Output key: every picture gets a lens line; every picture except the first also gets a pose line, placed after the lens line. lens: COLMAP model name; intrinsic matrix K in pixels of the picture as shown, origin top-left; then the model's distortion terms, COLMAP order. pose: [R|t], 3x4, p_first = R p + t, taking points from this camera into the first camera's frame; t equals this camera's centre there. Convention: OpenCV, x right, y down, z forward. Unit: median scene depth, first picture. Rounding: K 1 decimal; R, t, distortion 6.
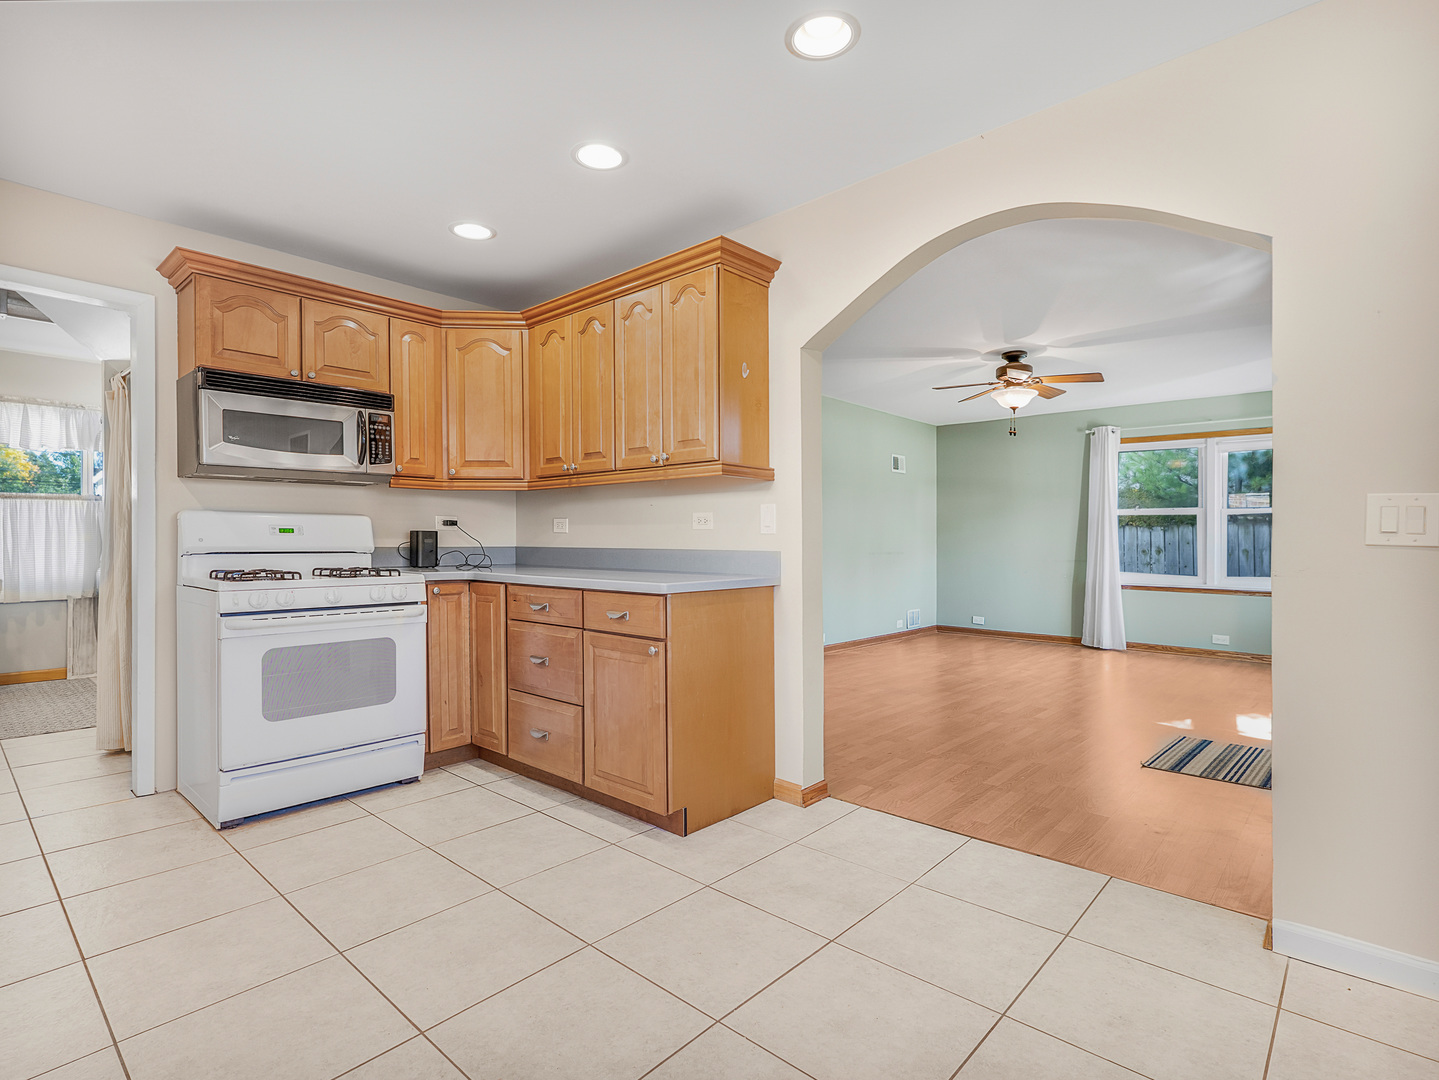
lens RADIAL K [[718.7, 0, 719.5], [0, 718.7, 540.0], [0, 0, 1]] dist [0.000191, -0.000074]
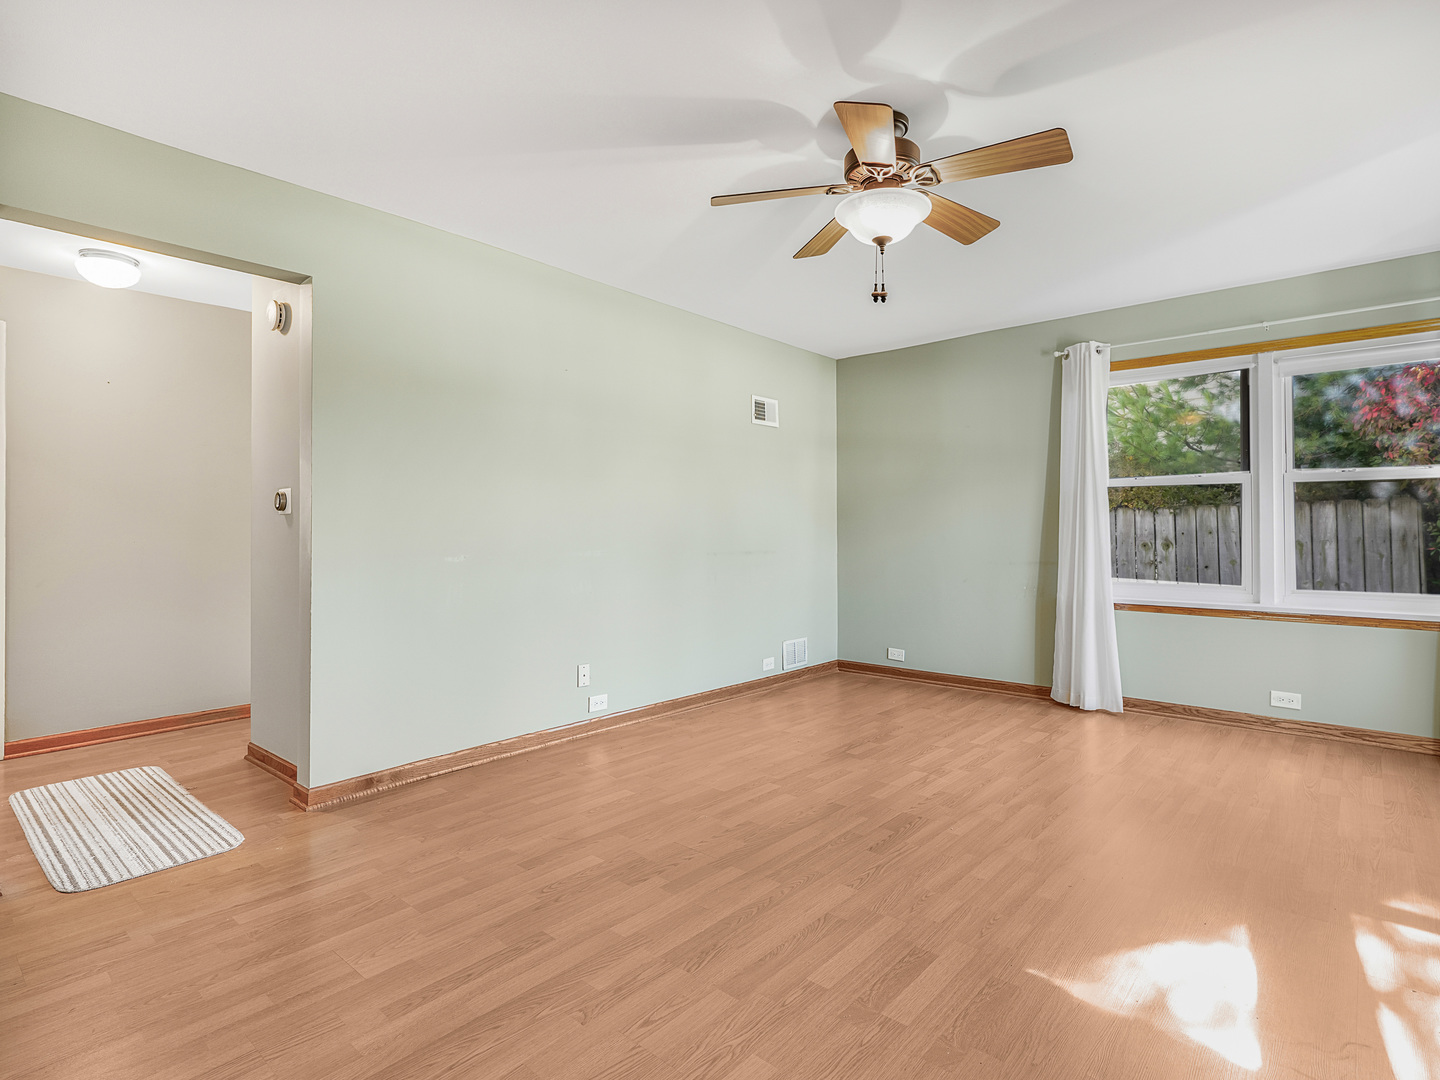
lens RADIAL K [[743.1, 0, 716.1], [0, 743.1, 528.7], [0, 0, 1]] dist [0.000087, 0.000706]
pose [[0.999714, -0.007739, 0.022637, 0.204088], [0.007832, 0.999961, -0.004018, -0.000184], [-0.022605, 0.004194, 0.999736, 0.370772]]
